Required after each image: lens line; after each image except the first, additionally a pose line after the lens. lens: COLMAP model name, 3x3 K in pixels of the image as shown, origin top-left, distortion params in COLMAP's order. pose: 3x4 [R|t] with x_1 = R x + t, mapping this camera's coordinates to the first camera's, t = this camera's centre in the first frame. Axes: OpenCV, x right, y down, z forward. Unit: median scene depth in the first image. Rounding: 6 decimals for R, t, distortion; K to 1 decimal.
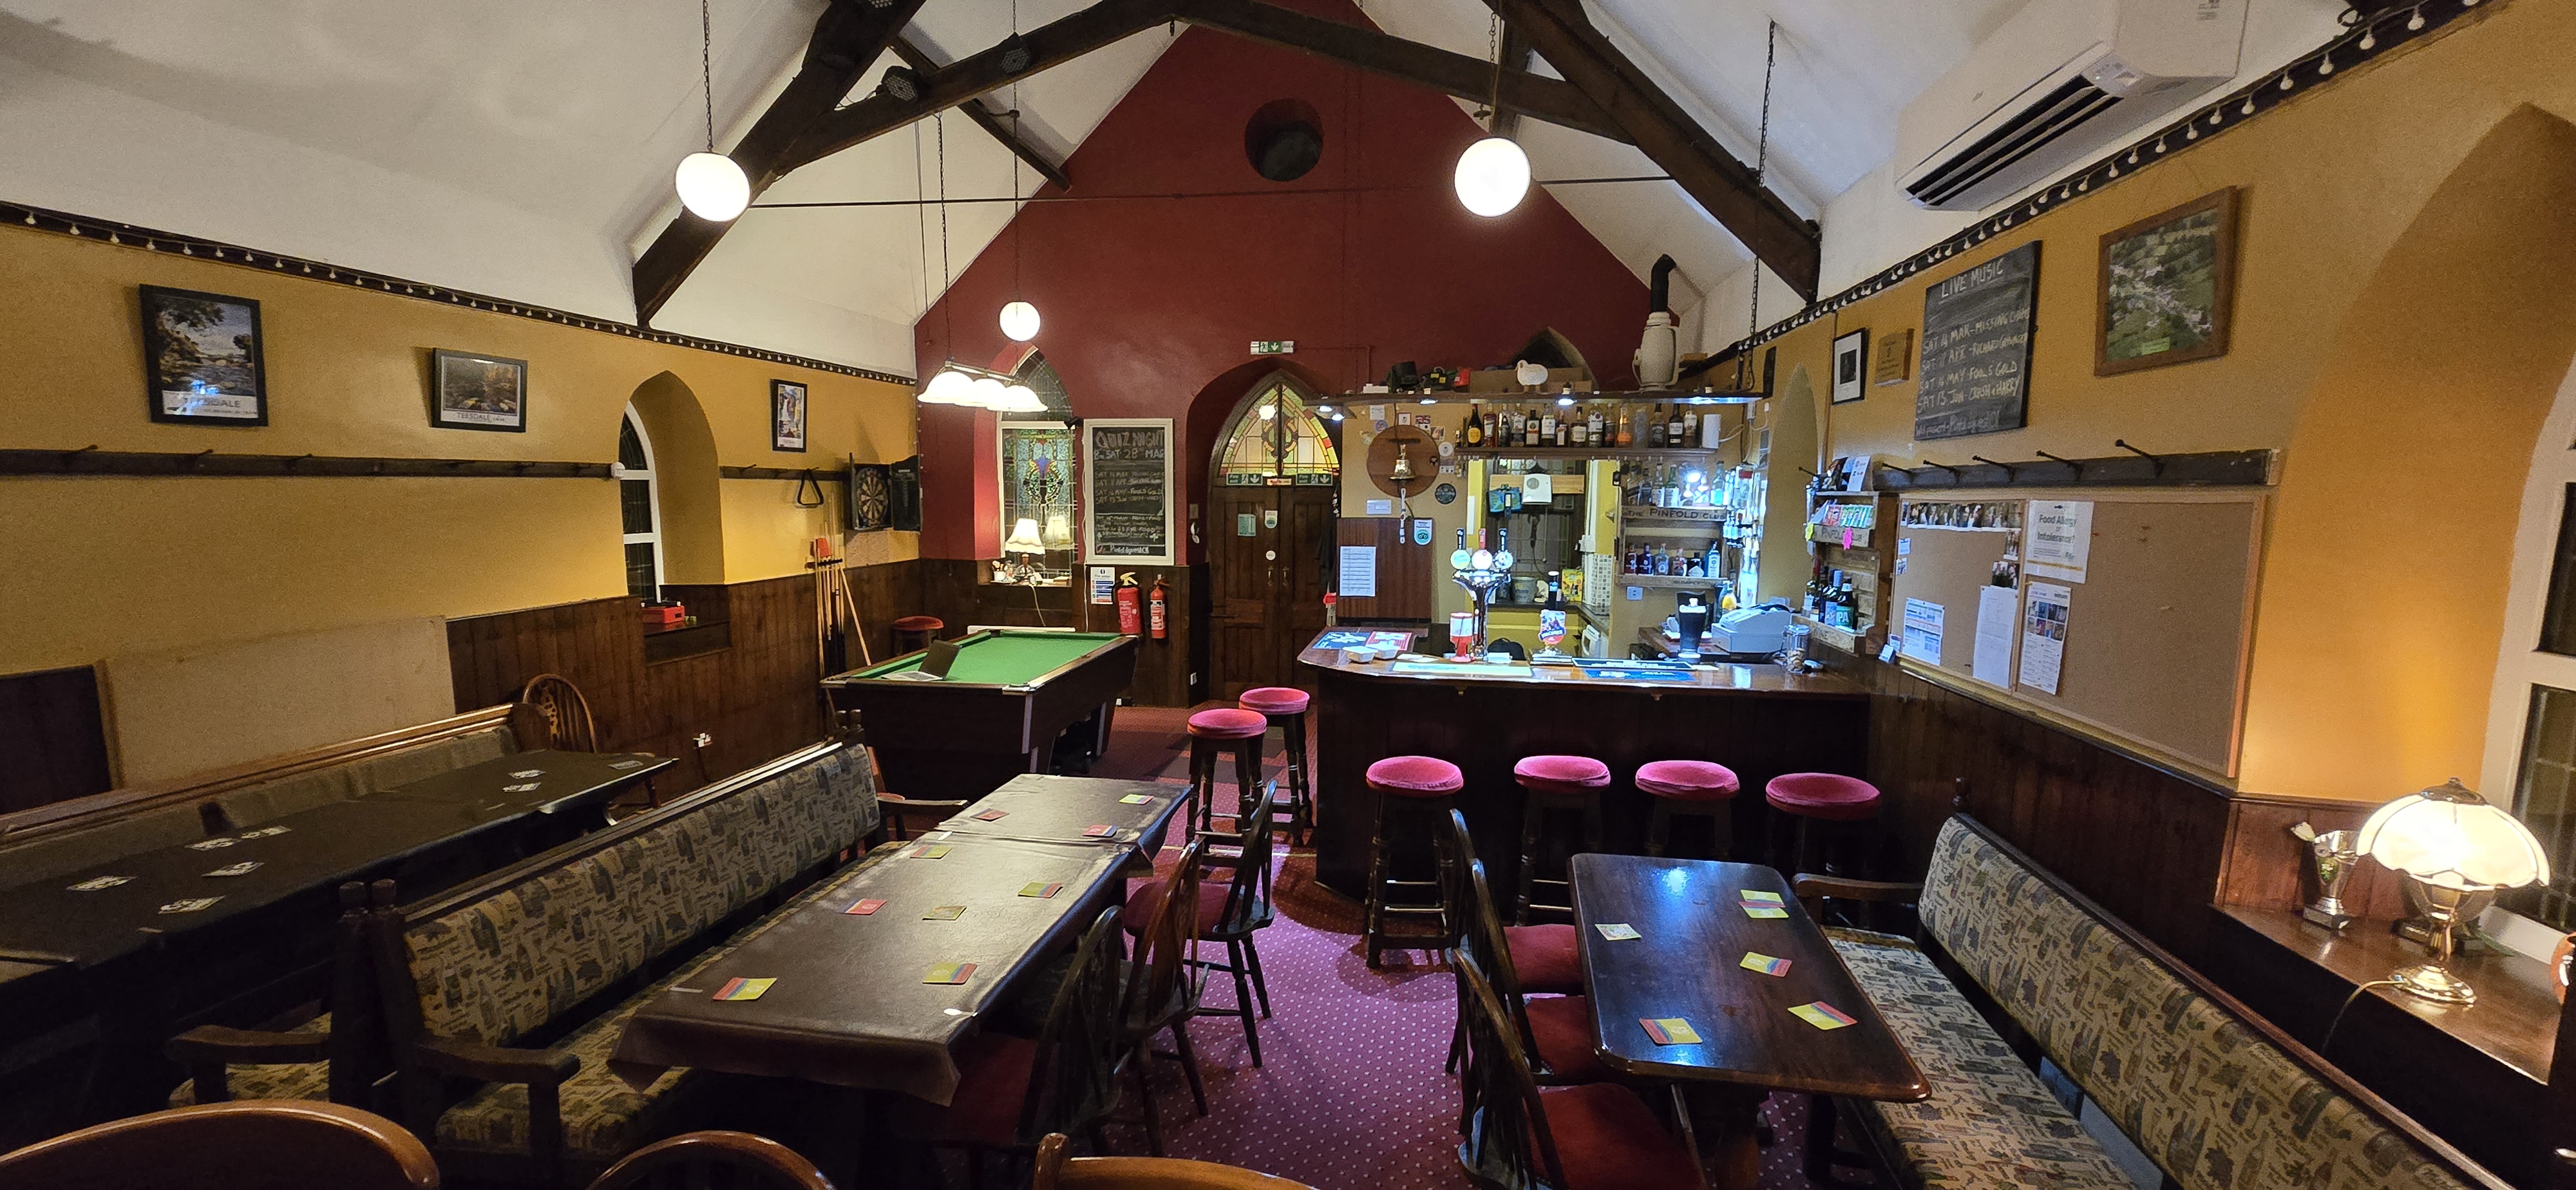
lens RADIAL K [[1052.0, 0, 1282.8], [0, 1052.0, 603.9], [0, 0, 1]] dist [-0.007139, 0.002220]
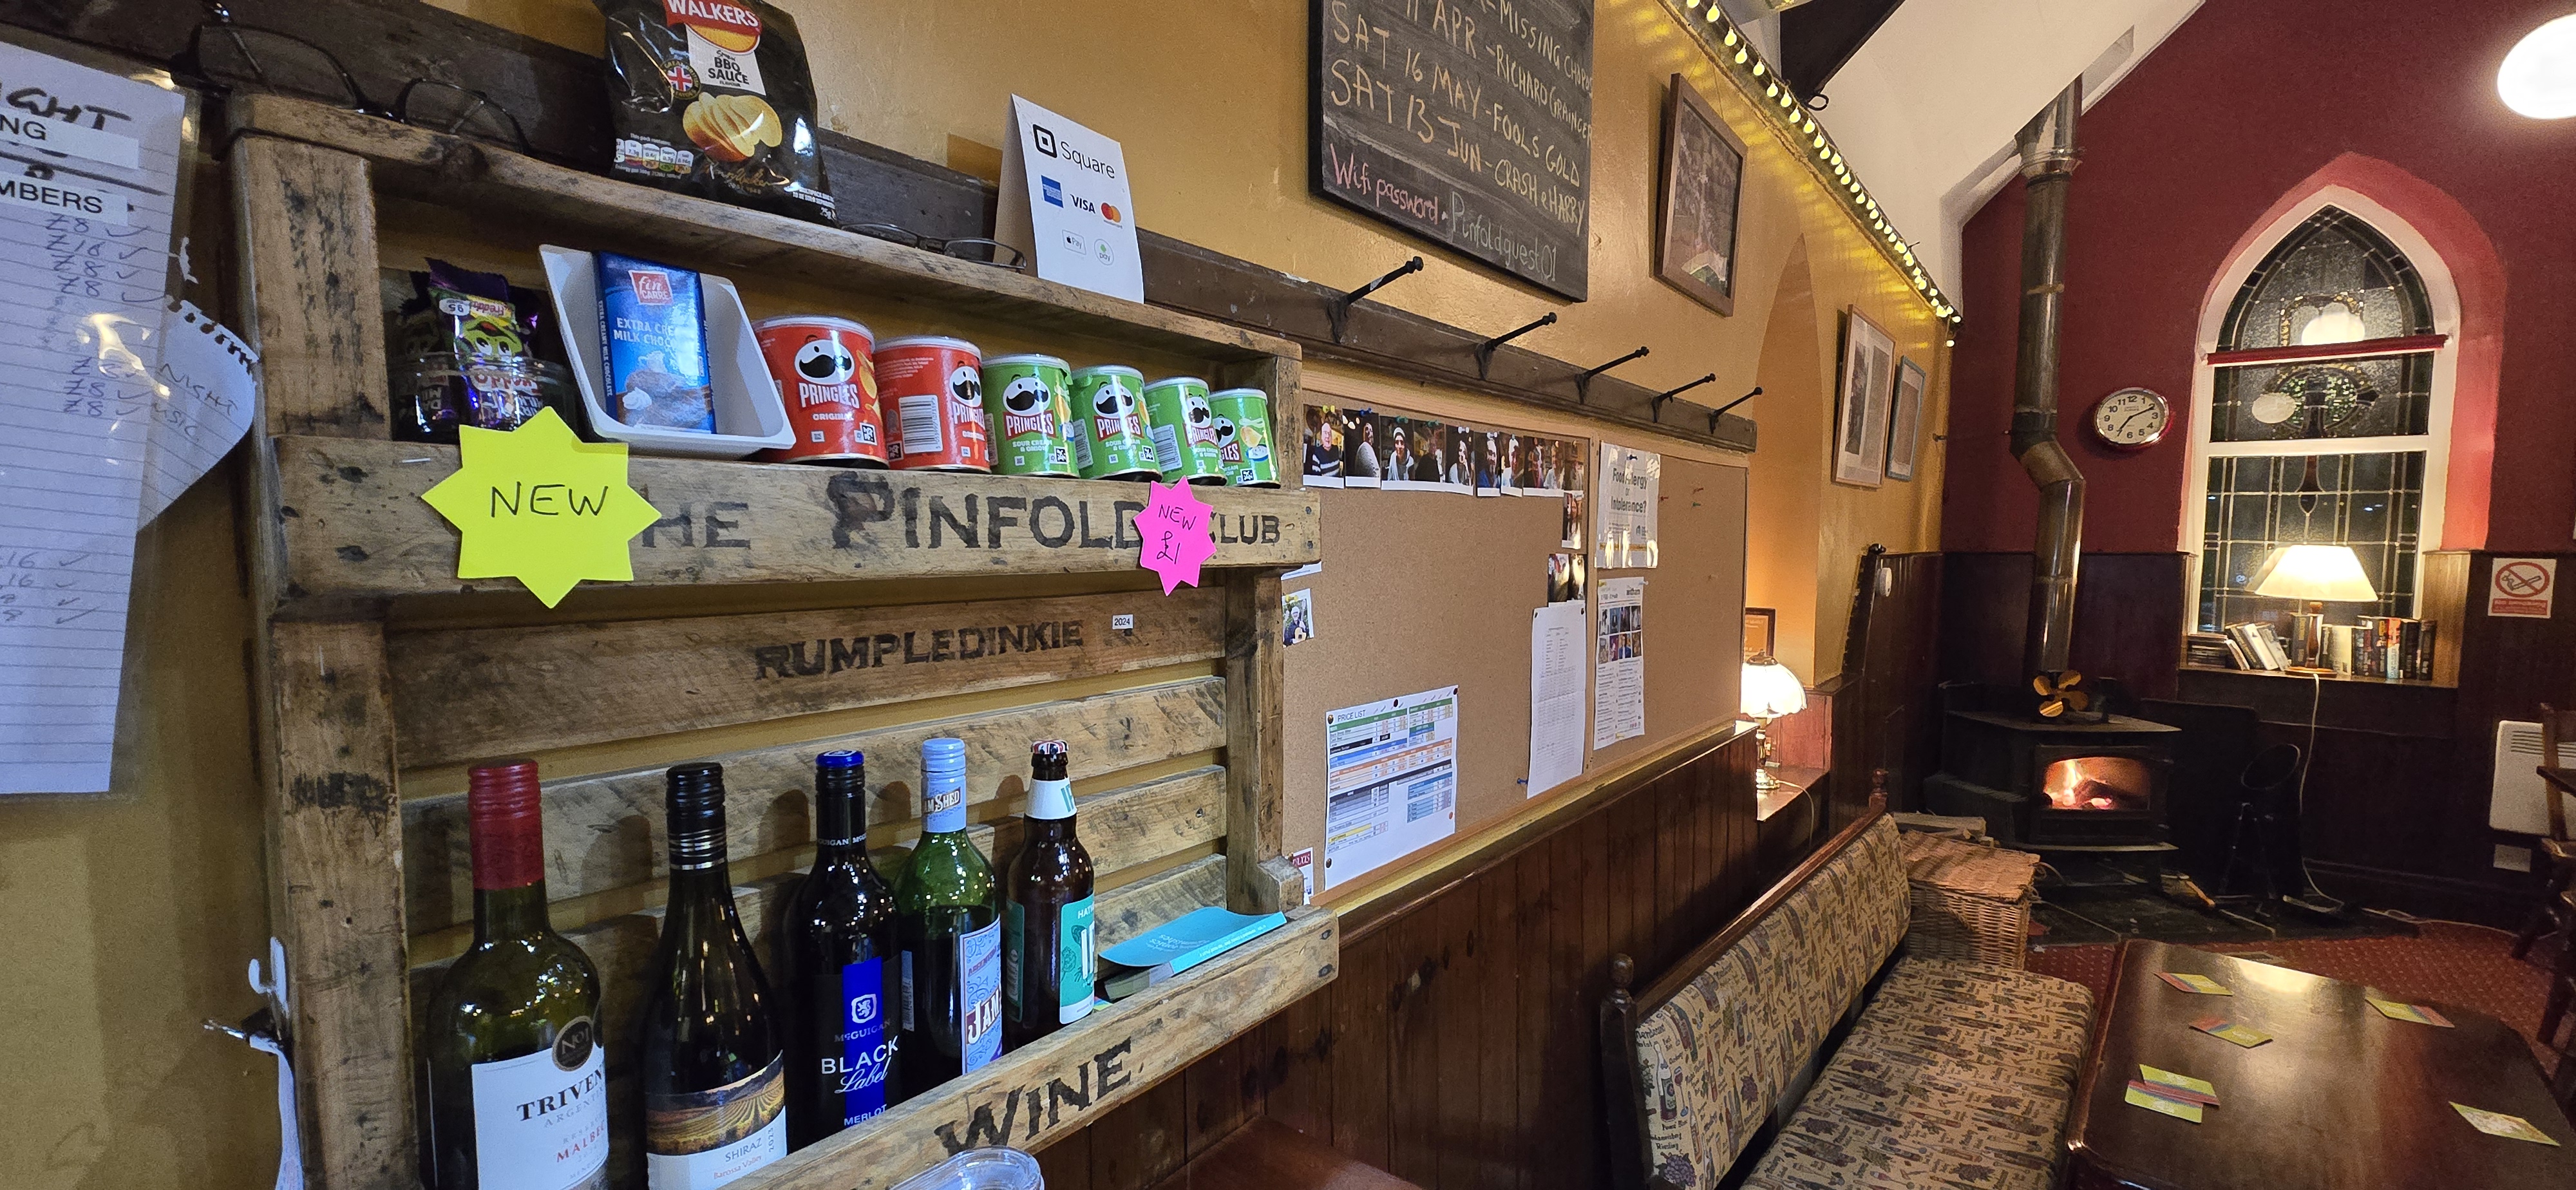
lens RADIAL K [[1052.0, 0, 1276.9], [0, 1052.0, 614.3], [0, 0, 1]] dist [-0.007139, 0.002220]
pose [[-0.867772, -0.054903, 0.493921, 0.268133], [0.036754, 0.984066, 0.173960, -0.052437], [-0.495602, 0.169112, -0.851927, 0.746825]]
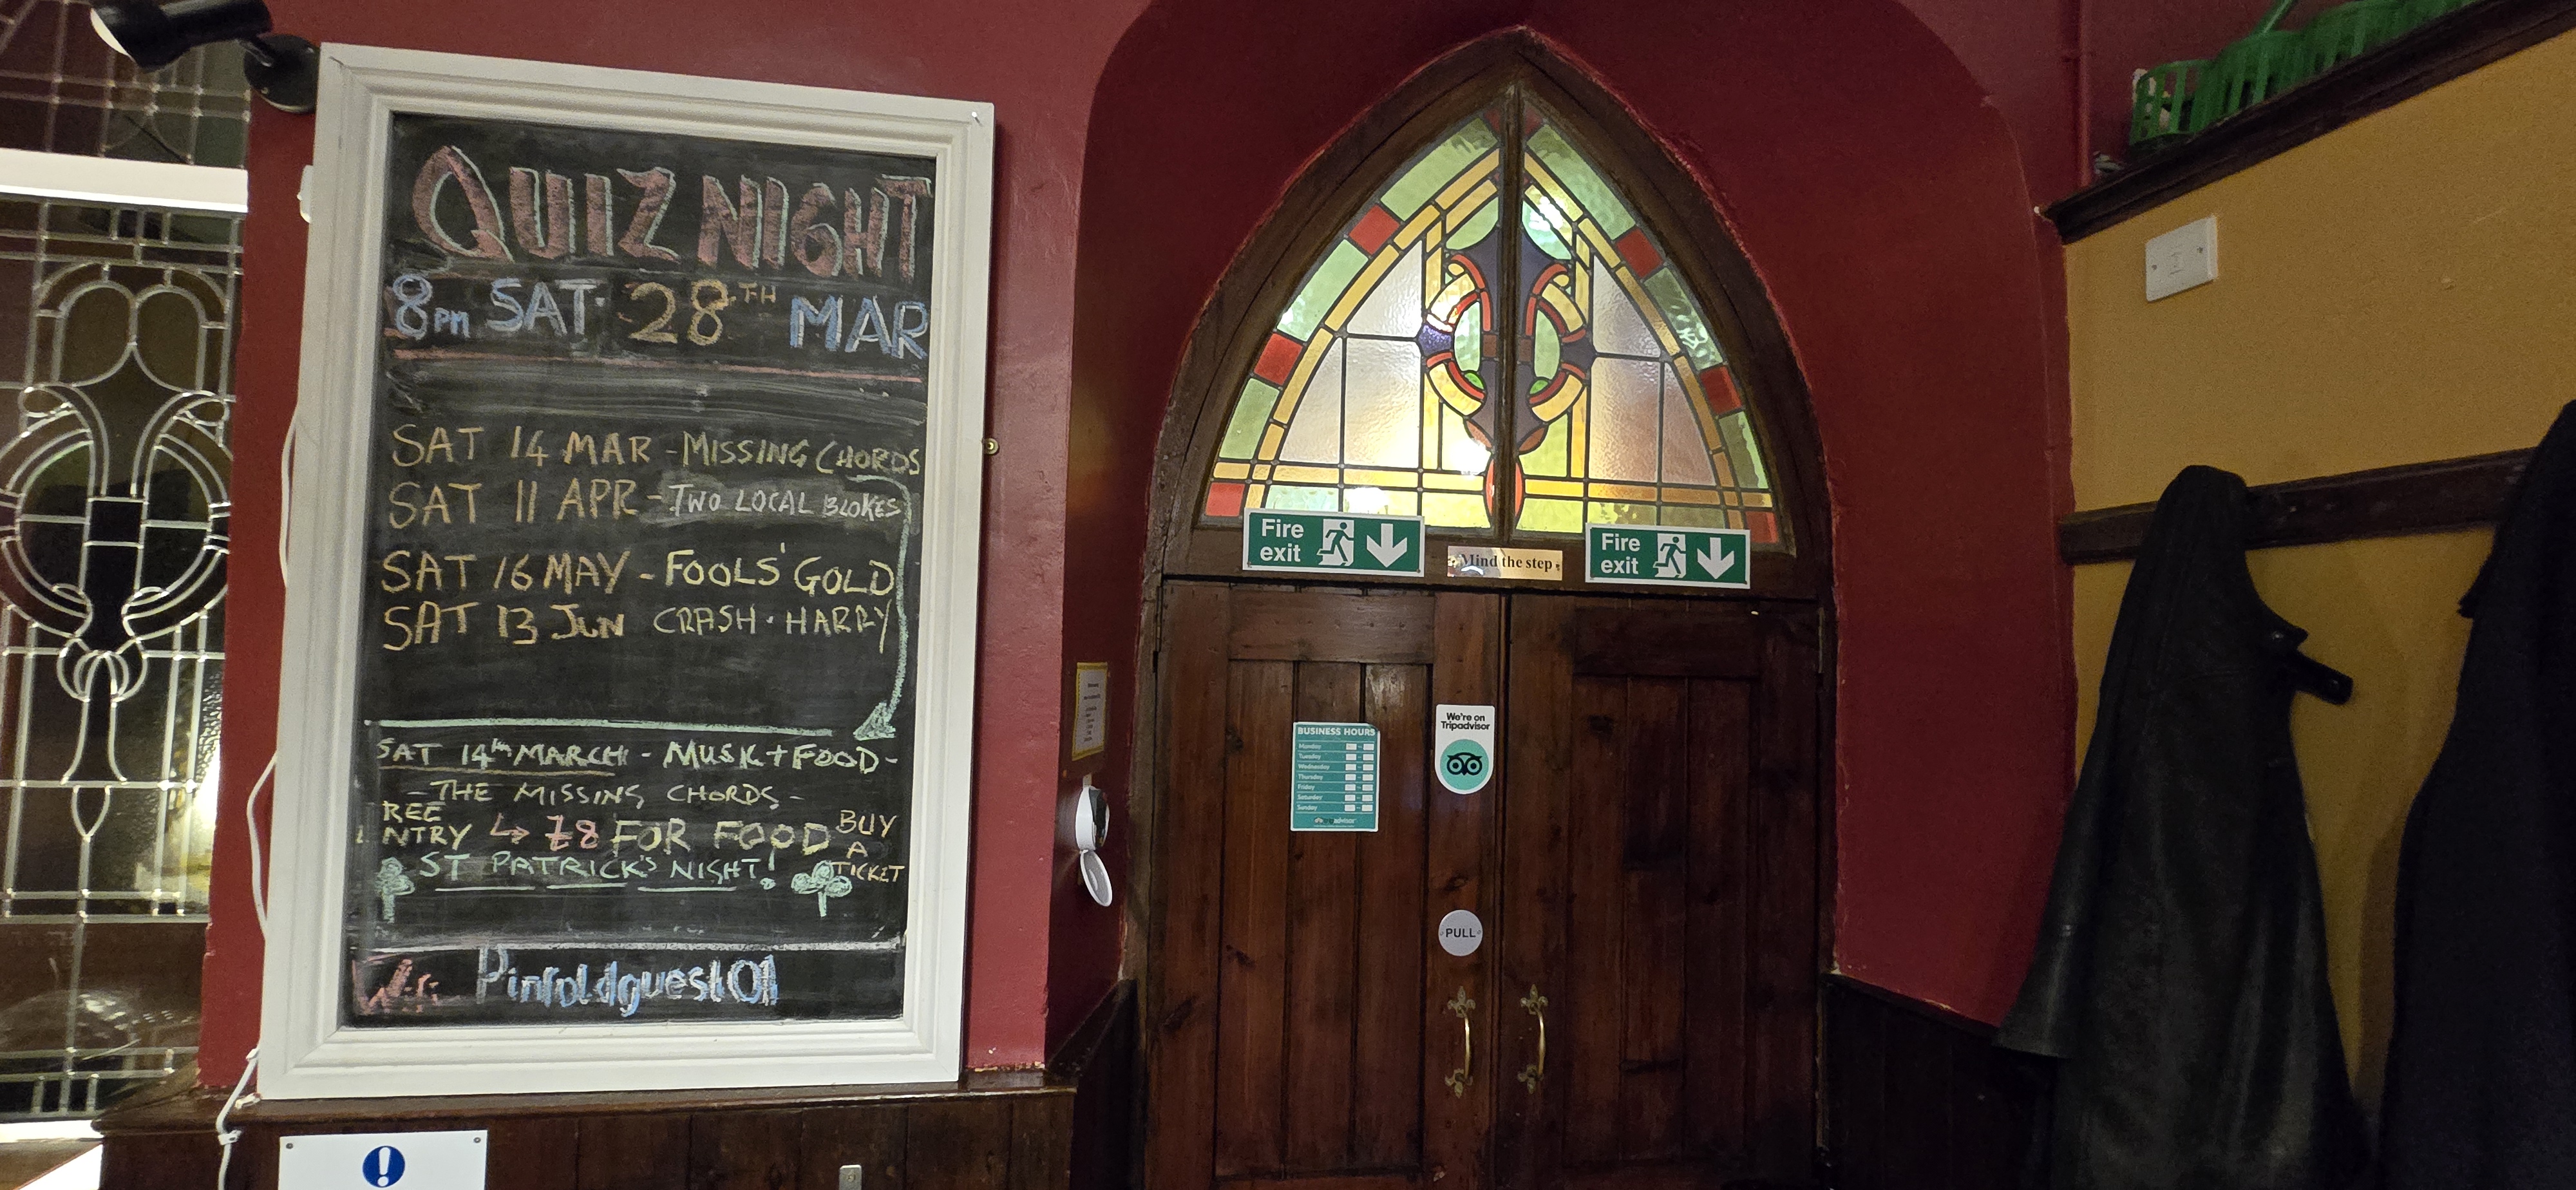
lens RADIAL K [[1052.0, 0, 1278.0], [0, 1052.0, 605.6], [0, 0, 1]] dist [-0.007139, 0.002220]
pose [[0.953235, 0.034012, 0.300309, -0.142942], [0.010612, 0.989268, -0.145726, -0.107133], [-0.302043, 0.142098, 0.942644, 1.119363]]
